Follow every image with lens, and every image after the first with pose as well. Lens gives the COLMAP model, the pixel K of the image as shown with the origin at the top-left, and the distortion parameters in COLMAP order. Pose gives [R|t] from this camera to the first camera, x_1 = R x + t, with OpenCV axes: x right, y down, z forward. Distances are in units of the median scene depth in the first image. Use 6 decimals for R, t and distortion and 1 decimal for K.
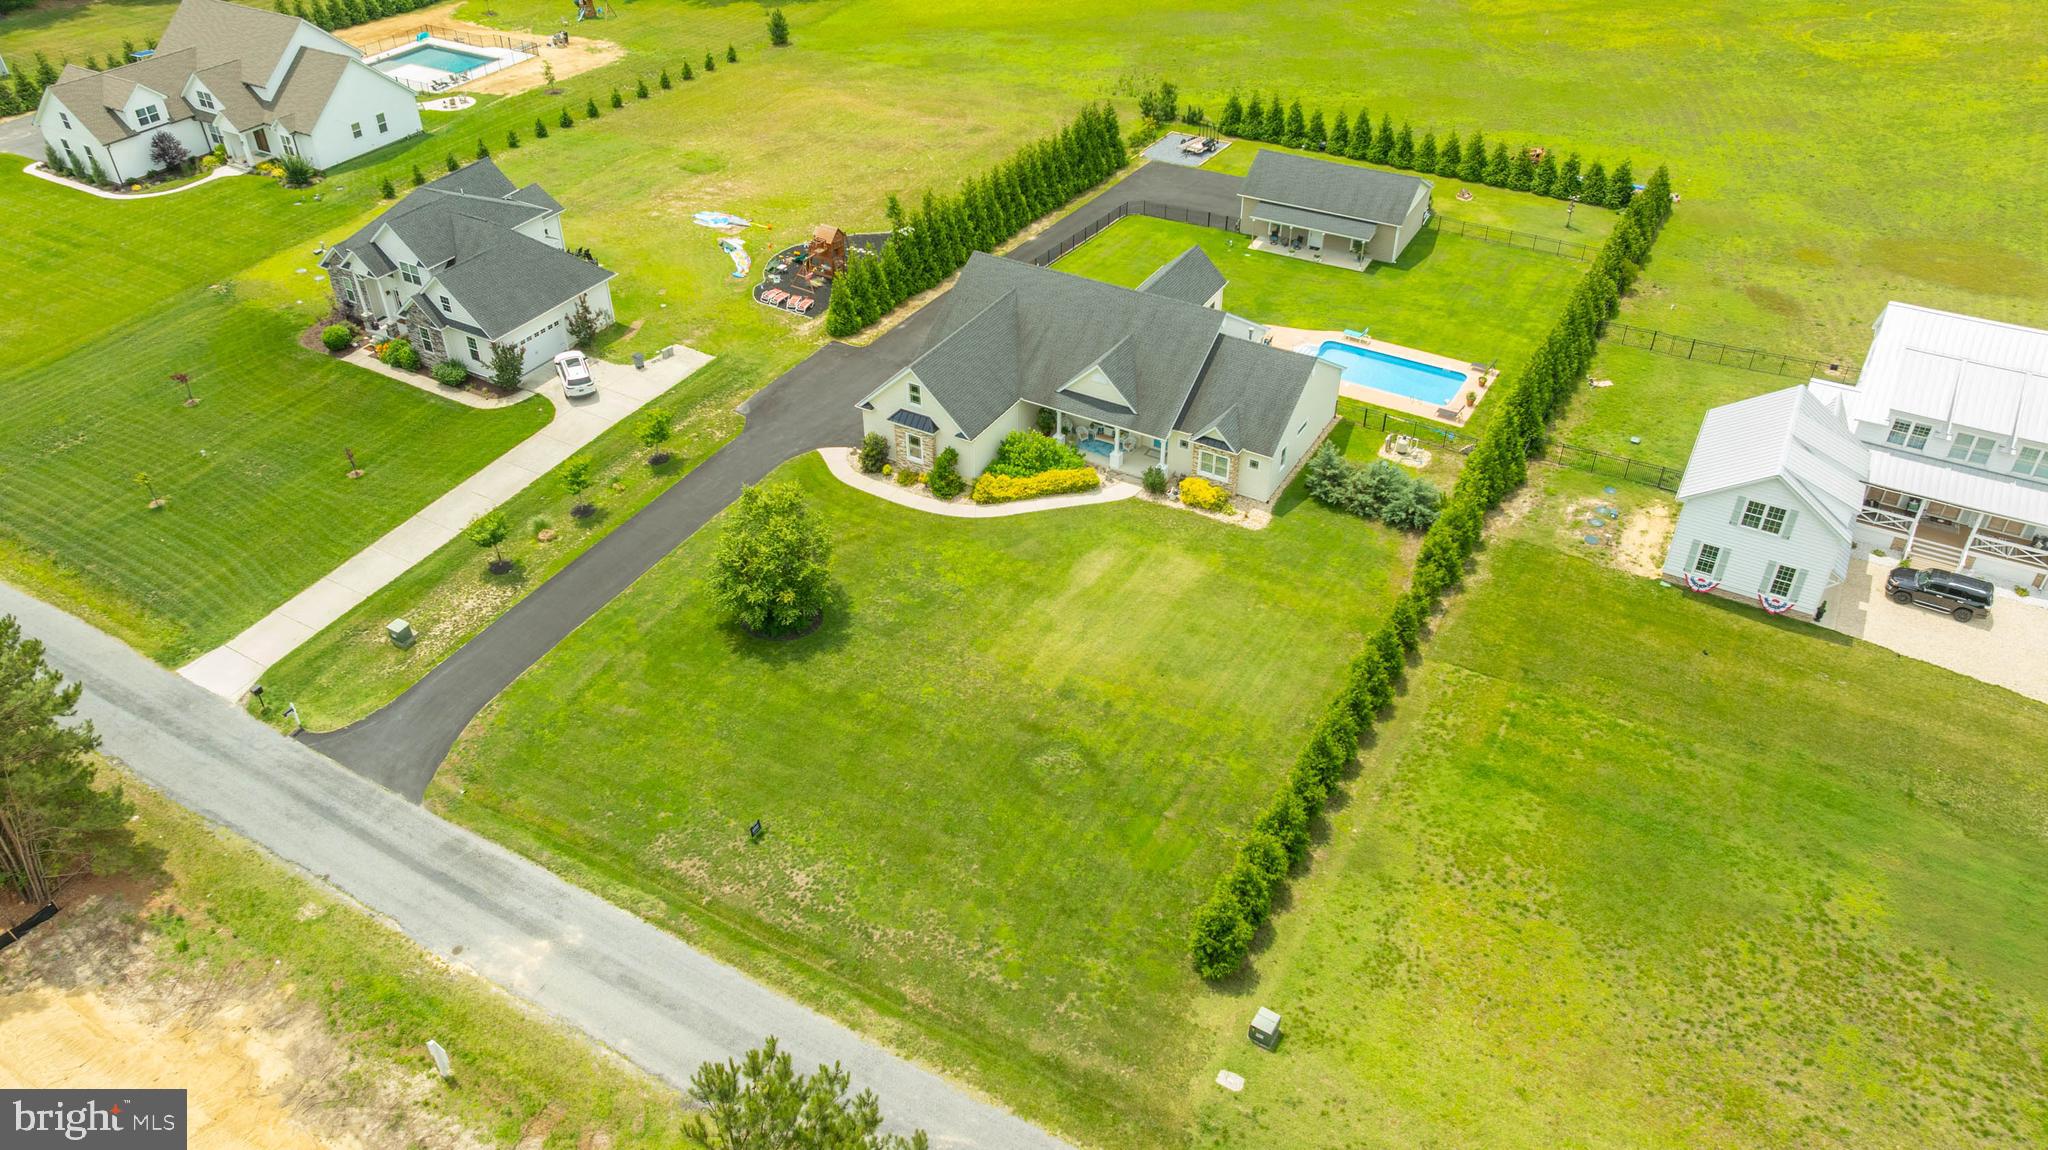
lens RADIAL K [[1463.7, 0, 1021.8], [0, 1463.7, 571.4], [0, 0, 1]] dist [-0.019541, -0.002023]
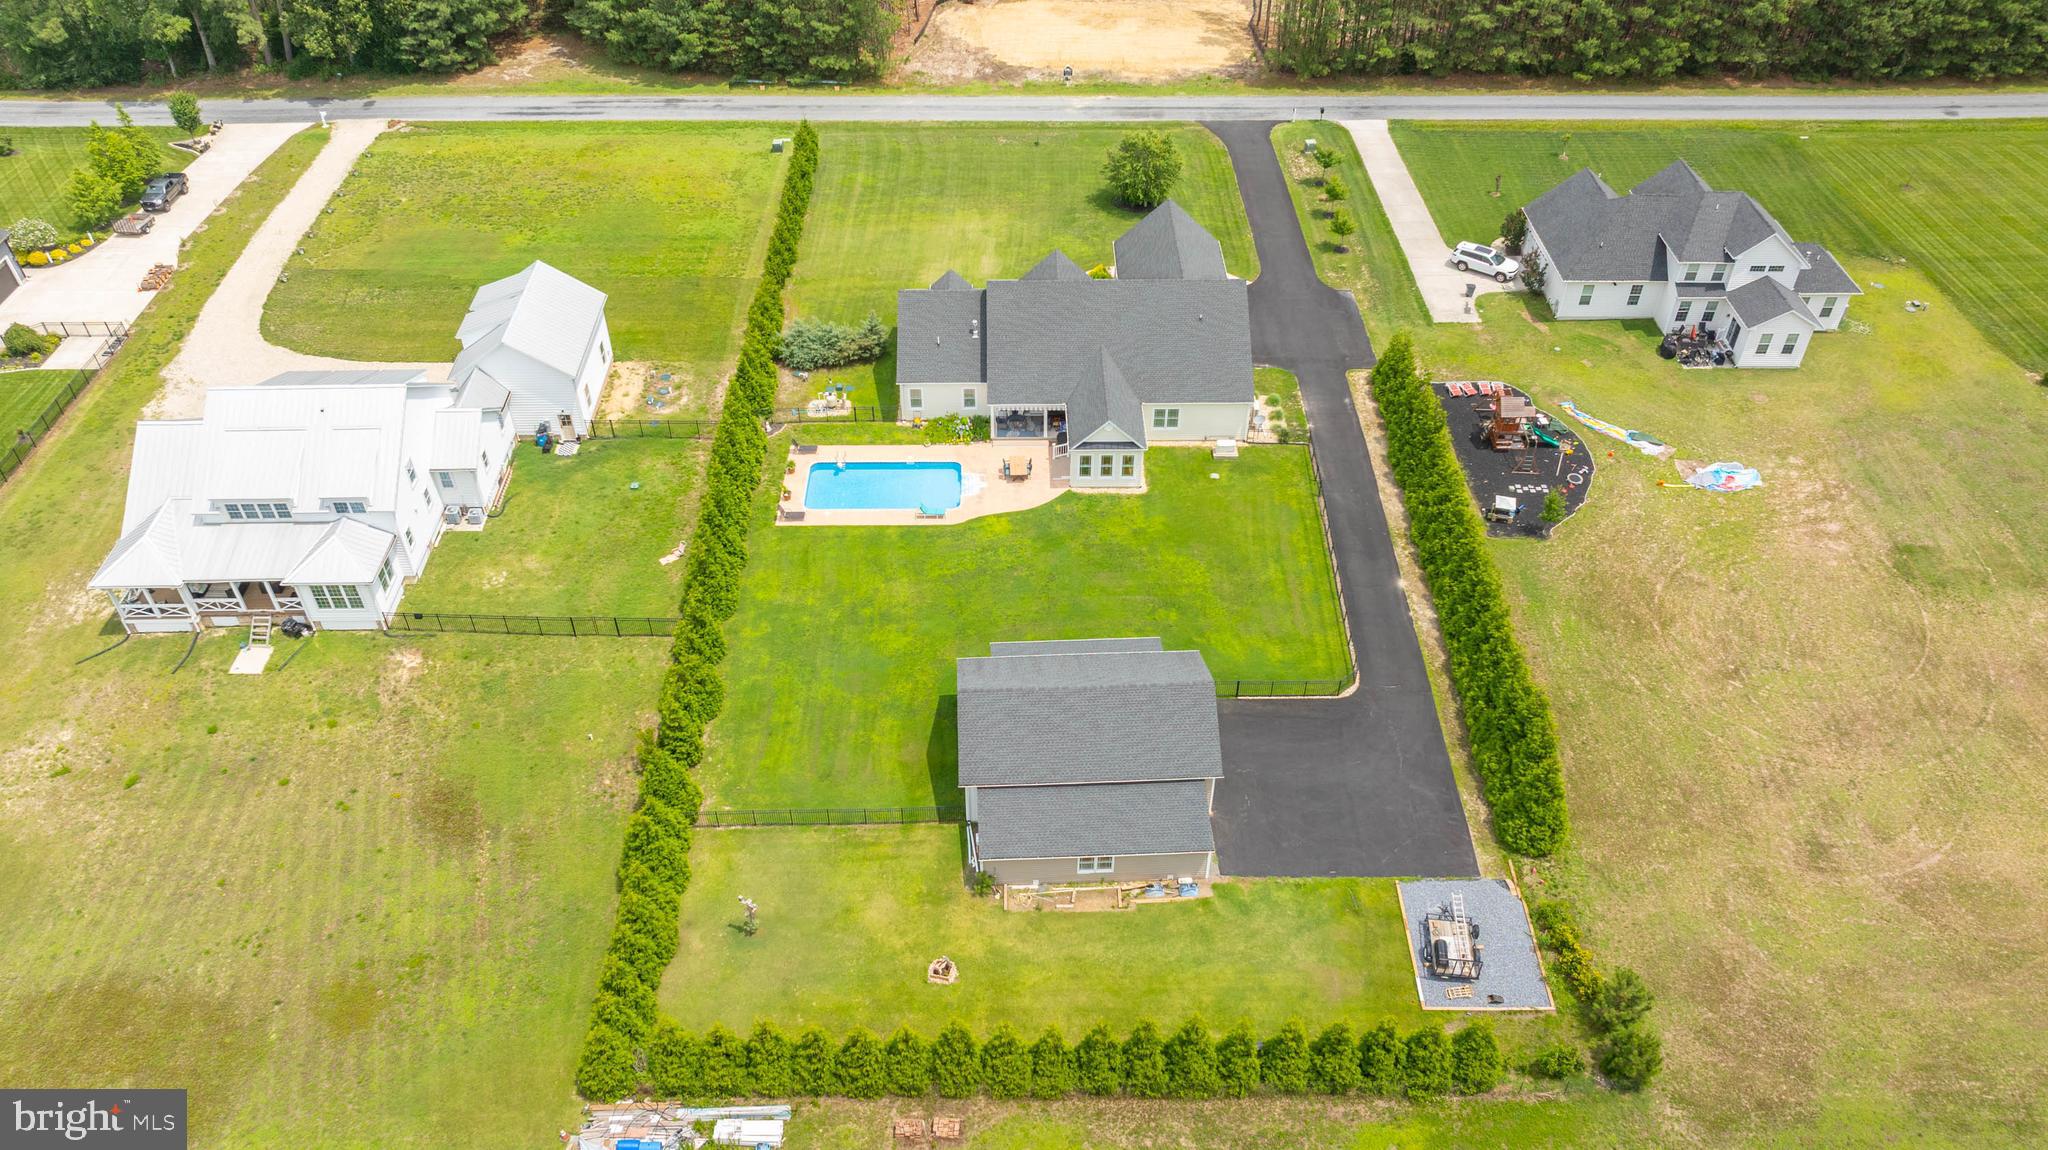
lens RADIAL K [[1459.1, 0, 1021.5], [0, 1459.1, 567.1], [0, 0, 1]] dist [-0.023768, 0.006926]
pose [[-0.859642, 0.340808, -0.380613, 0.560001], [-0.302262, 0.261348, 0.916698, -1.046246], [0.411890, 0.903077, -0.121652, 1.207566]]
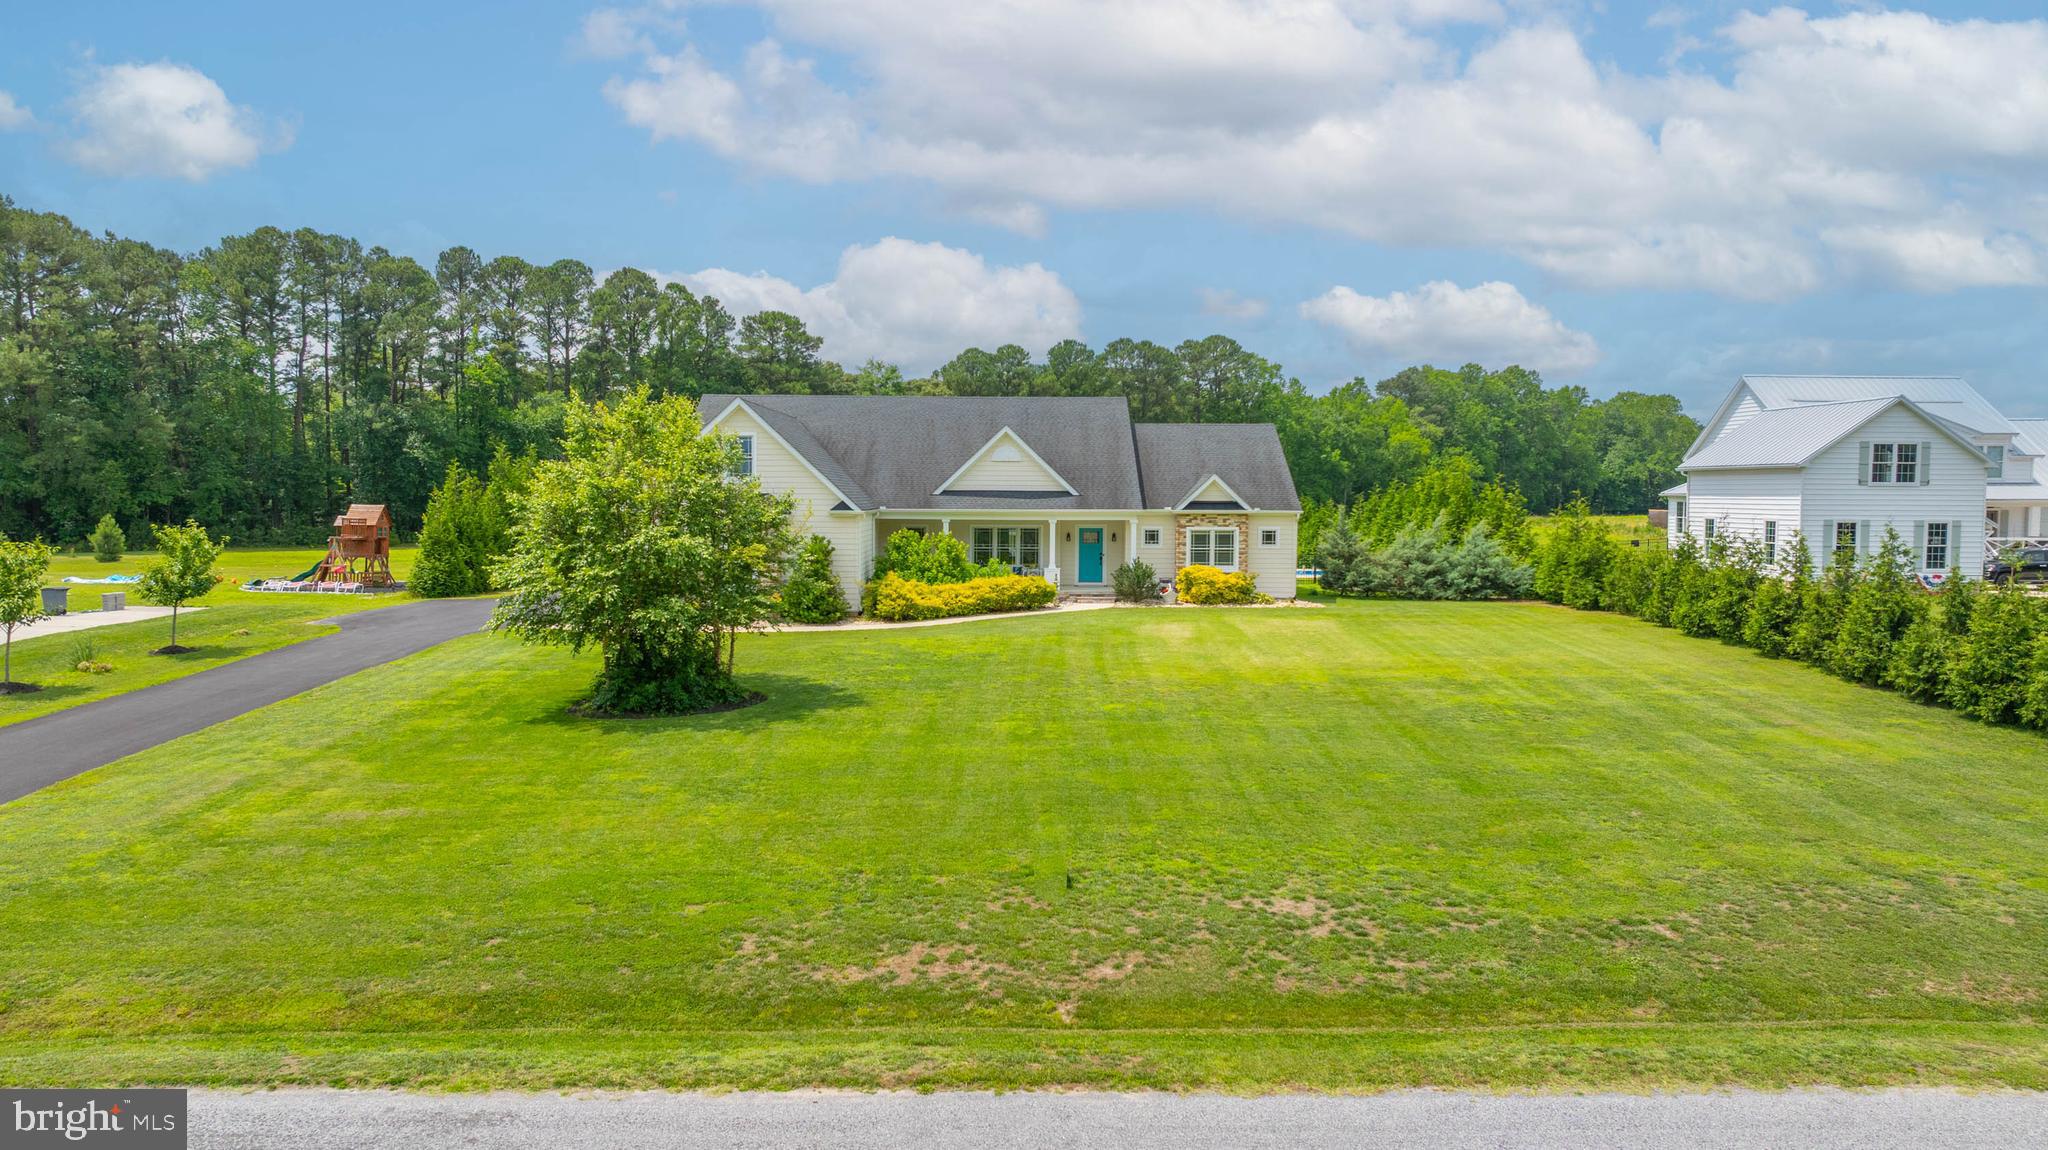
lens RADIAL K [[1441.4, 0, 1022.9], [0, 1441.4, 571.2], [0, 0, 1]] dist [-0.023946, 0.023686]
pose [[0.860035, -0.019853, 0.509849, -0.230122], [0.297921, 0.830756, -0.470199, 0.182018], [-0.414225, 0.556282, 0.720394, 0.506762]]
